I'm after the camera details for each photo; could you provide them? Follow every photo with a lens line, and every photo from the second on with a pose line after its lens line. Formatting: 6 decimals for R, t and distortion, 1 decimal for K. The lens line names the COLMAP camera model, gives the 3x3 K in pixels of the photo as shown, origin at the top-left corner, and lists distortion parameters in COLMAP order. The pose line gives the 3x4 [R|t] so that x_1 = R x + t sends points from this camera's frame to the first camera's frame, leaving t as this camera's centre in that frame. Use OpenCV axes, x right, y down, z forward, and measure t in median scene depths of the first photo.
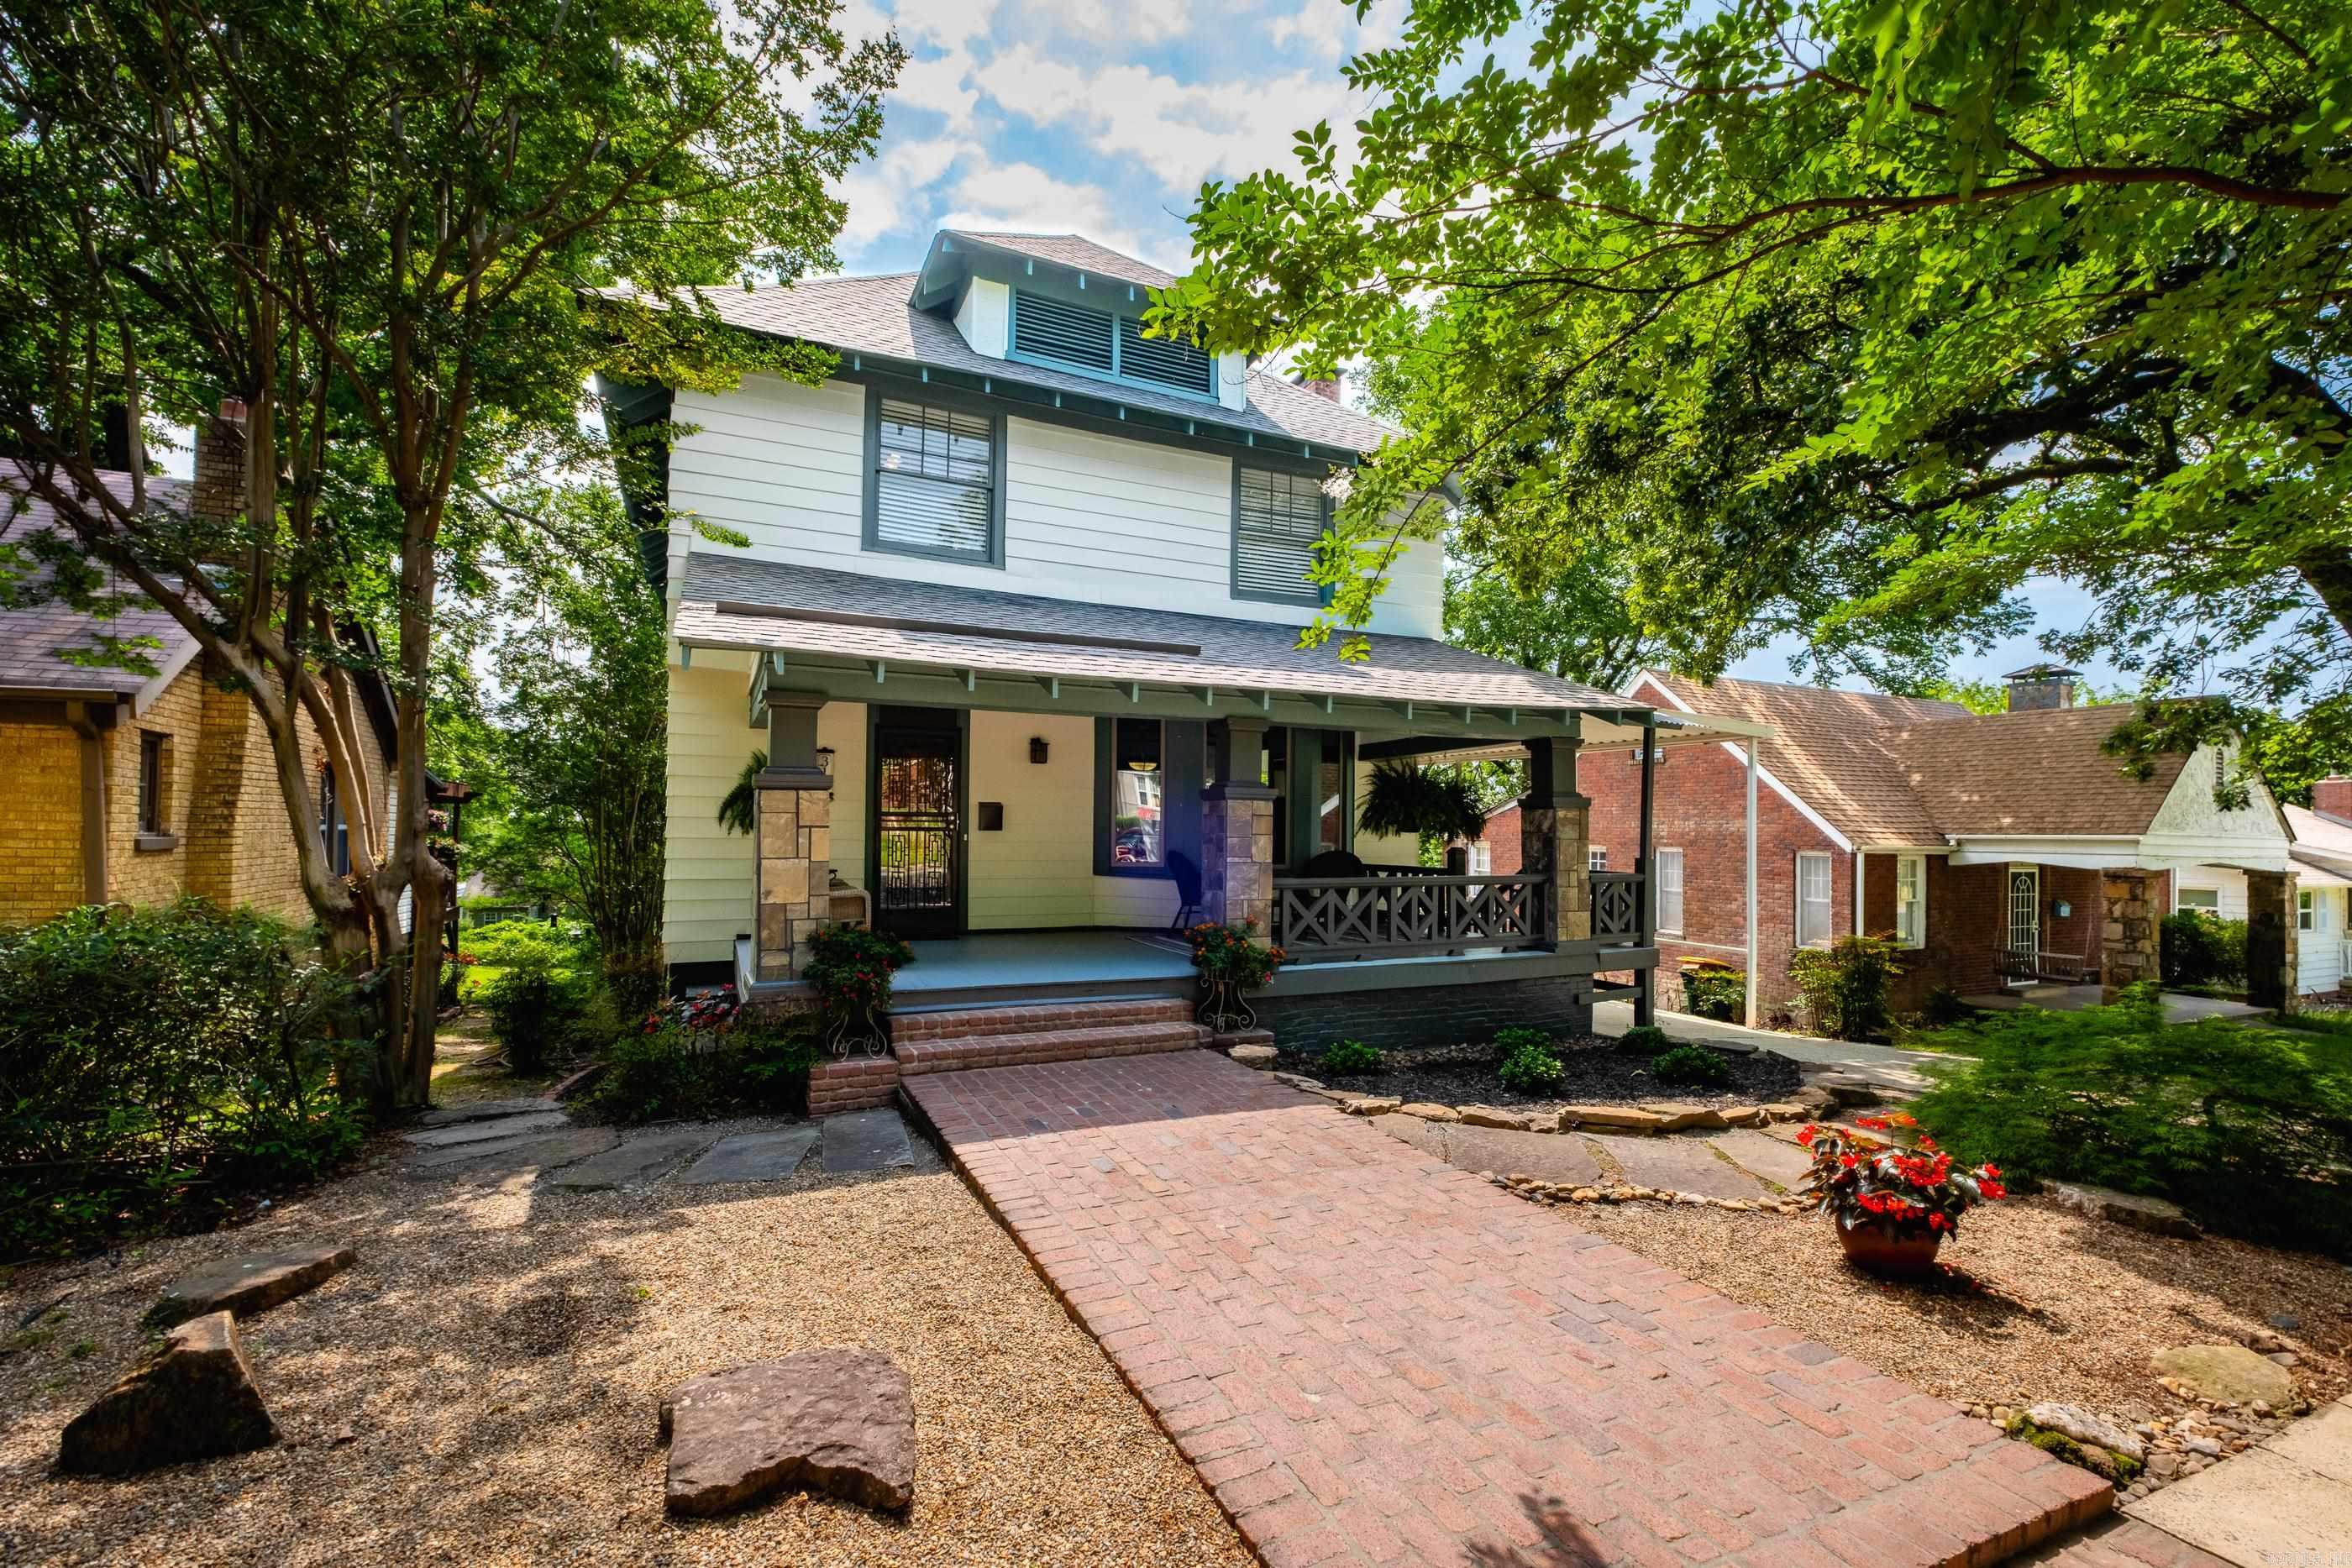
lens RADIAL K [[999.9, 0, 1174.4], [0, 999.9, 844.9], [0, 0, 1]] dist [0.000169, -0.000085]
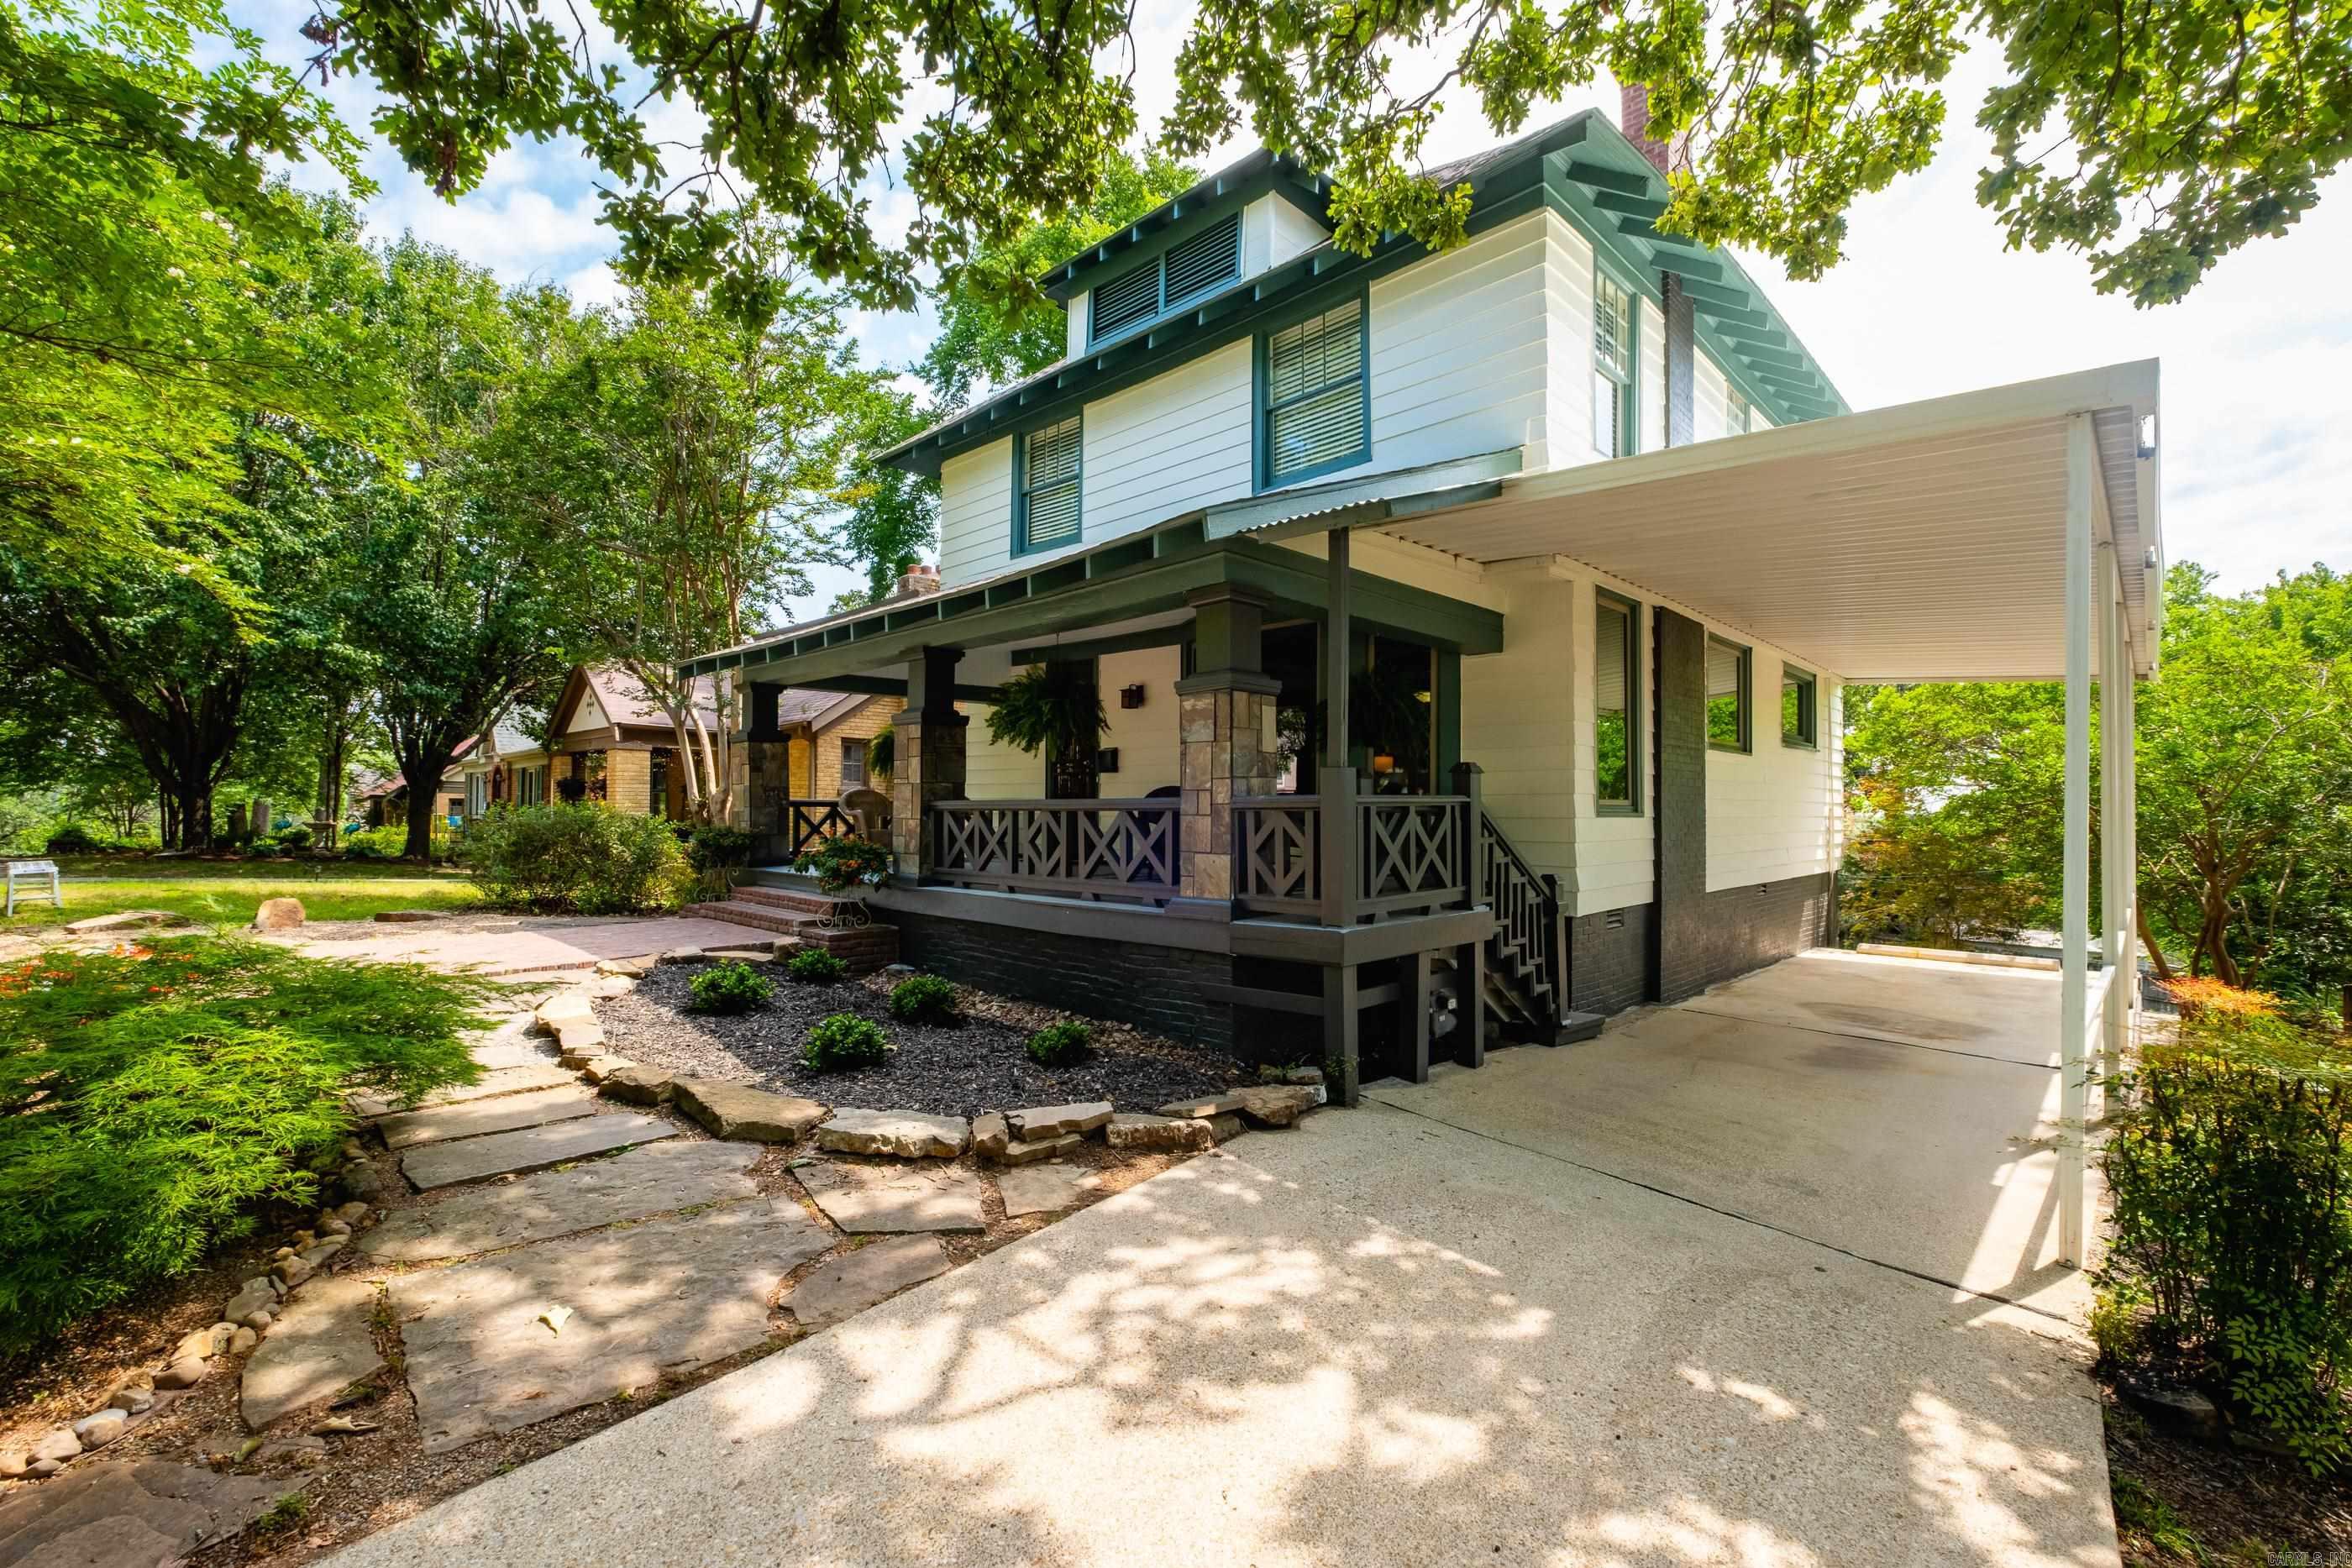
lens RADIAL K [[995.8, 0, 1169.5], [0, 995.8, 795.5], [0, 0, 1]] dist [0.015944, -0.008200]
pose [[0.364515, -0.020940, -0.930962, 0.963319], [0.007291, 0.999781, -0.019633, 0.040493], [0.931169, 0.000369, 0.364587, 0.720568]]
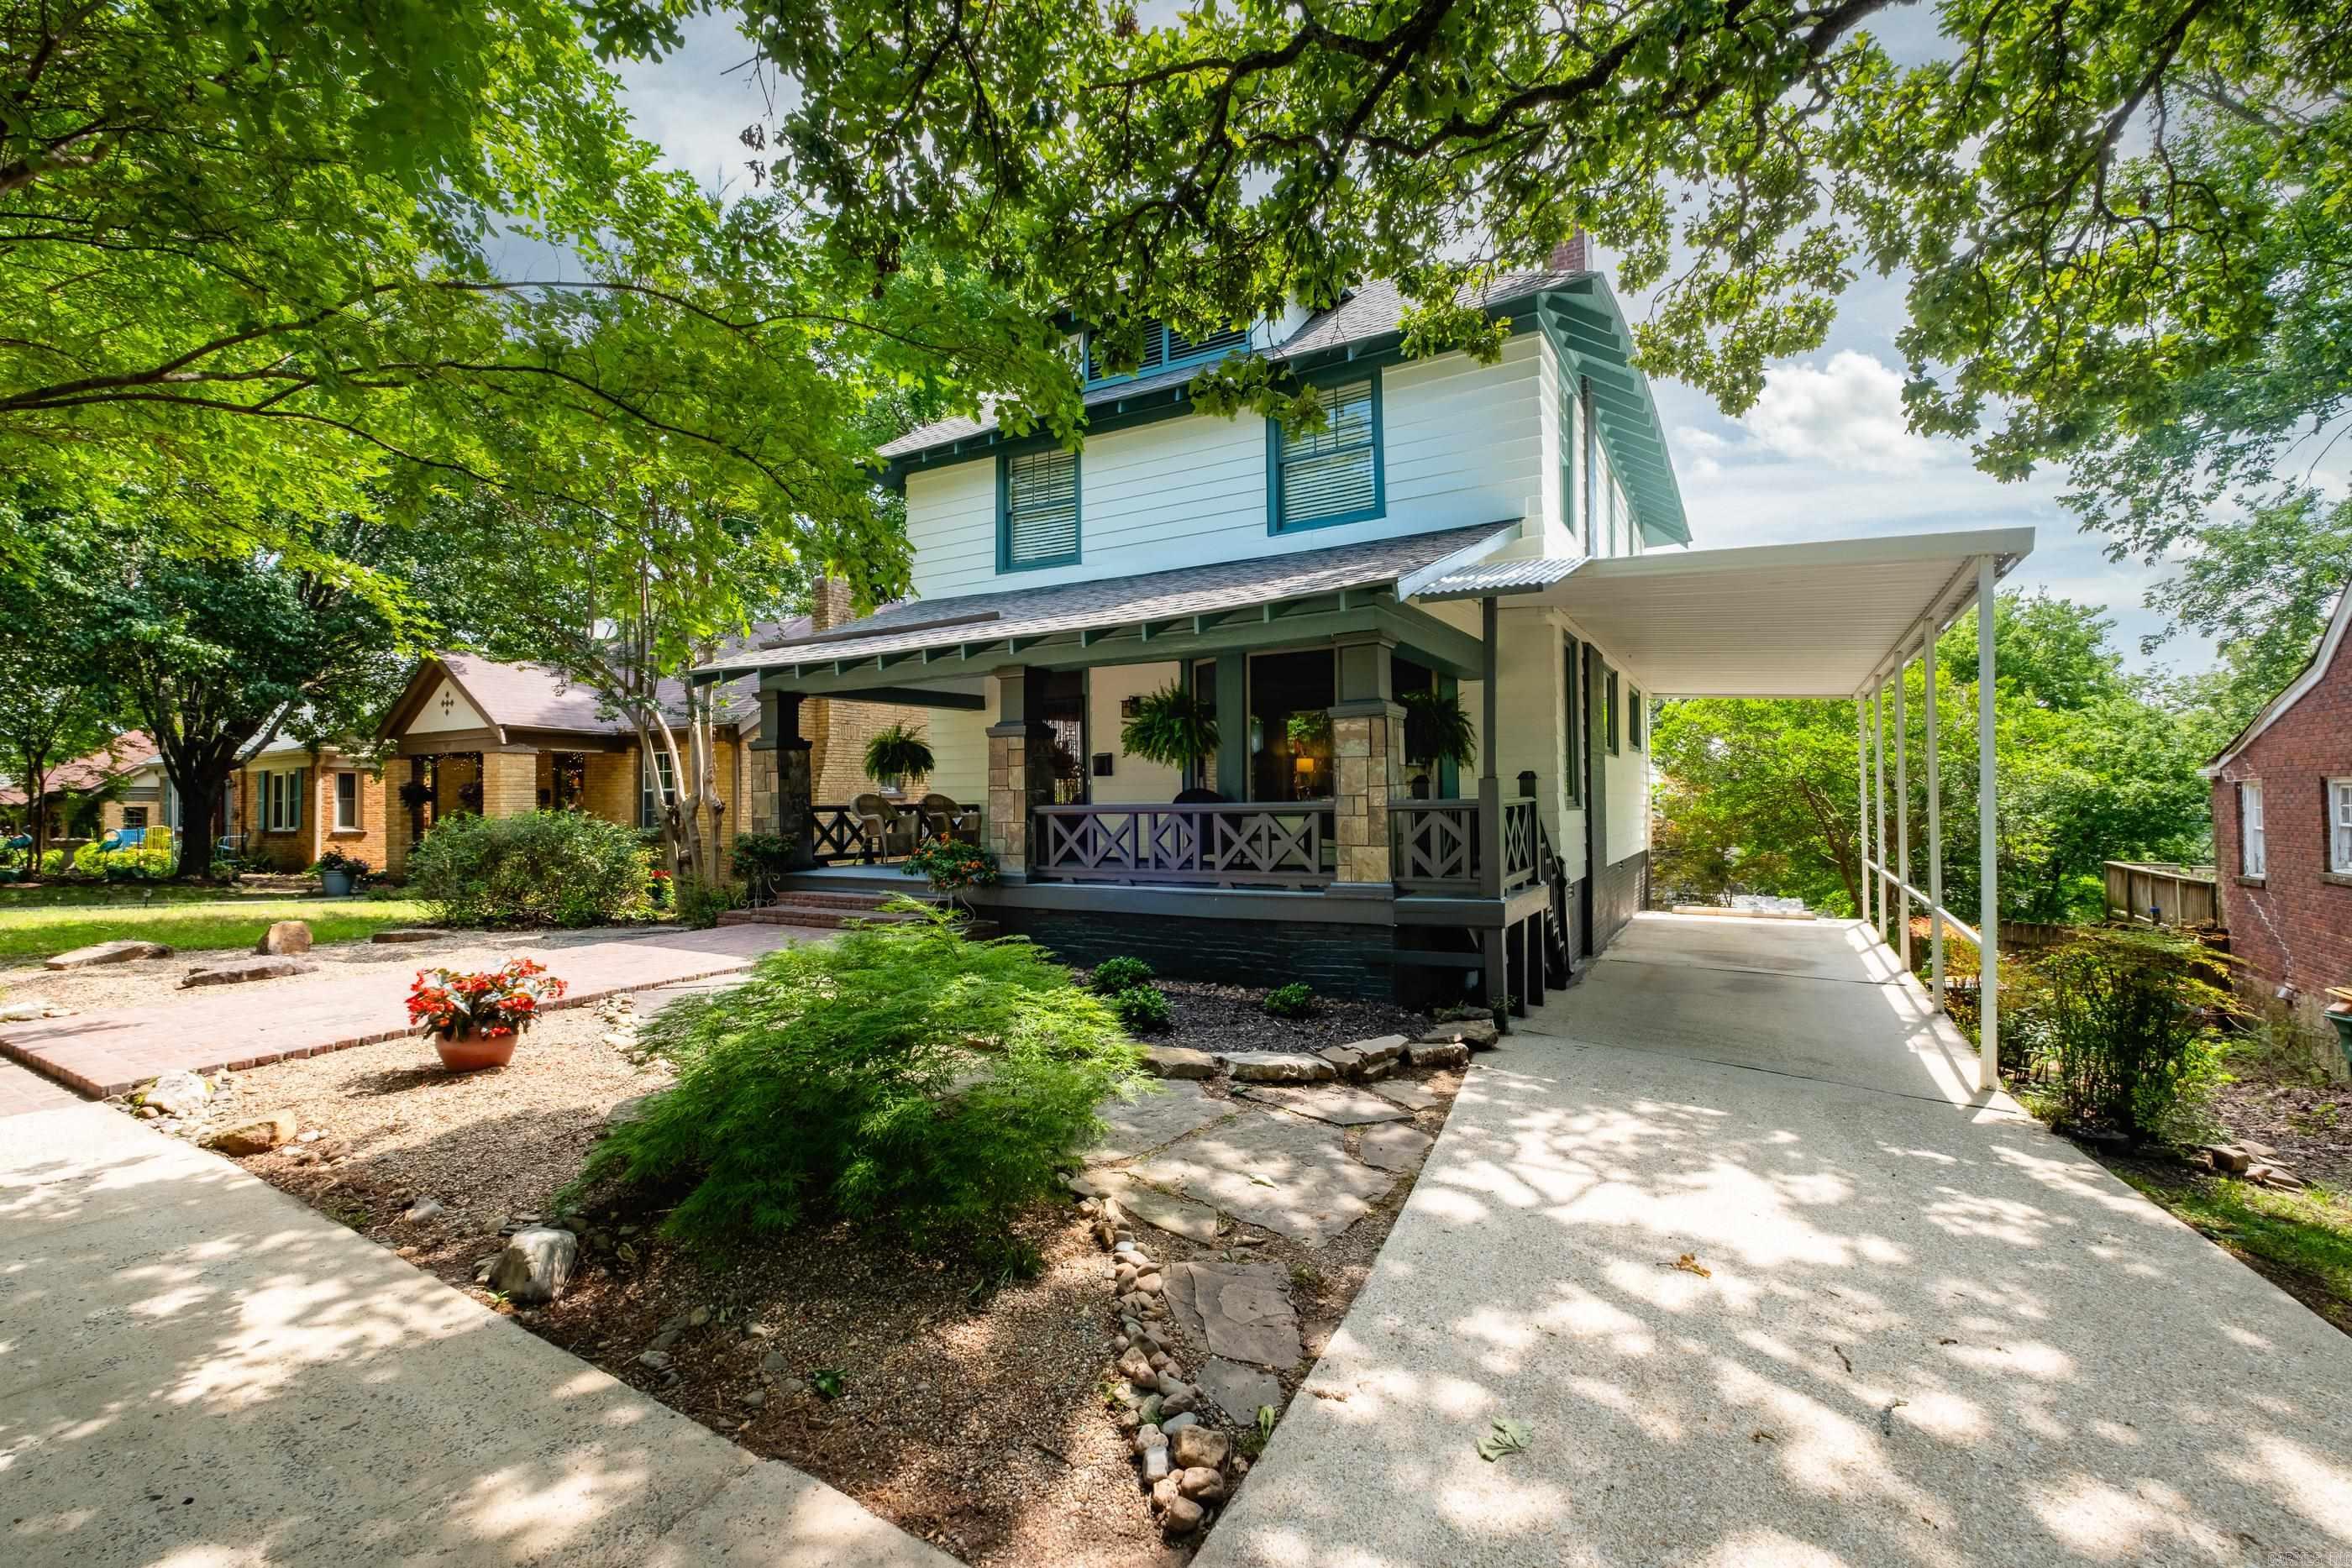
lens RADIAL K [[998.9, 0, 1179.2], [0, 998.9, 793.7], [0, 0, 1]] dist [0.000062, -0.000451]
pose [[0.577575, -0.024033, -0.815984, 0.944120], [0.024315, 0.999630, -0.012231, 0.030040], [0.815975, -0.012776, 0.577945, 0.400359]]
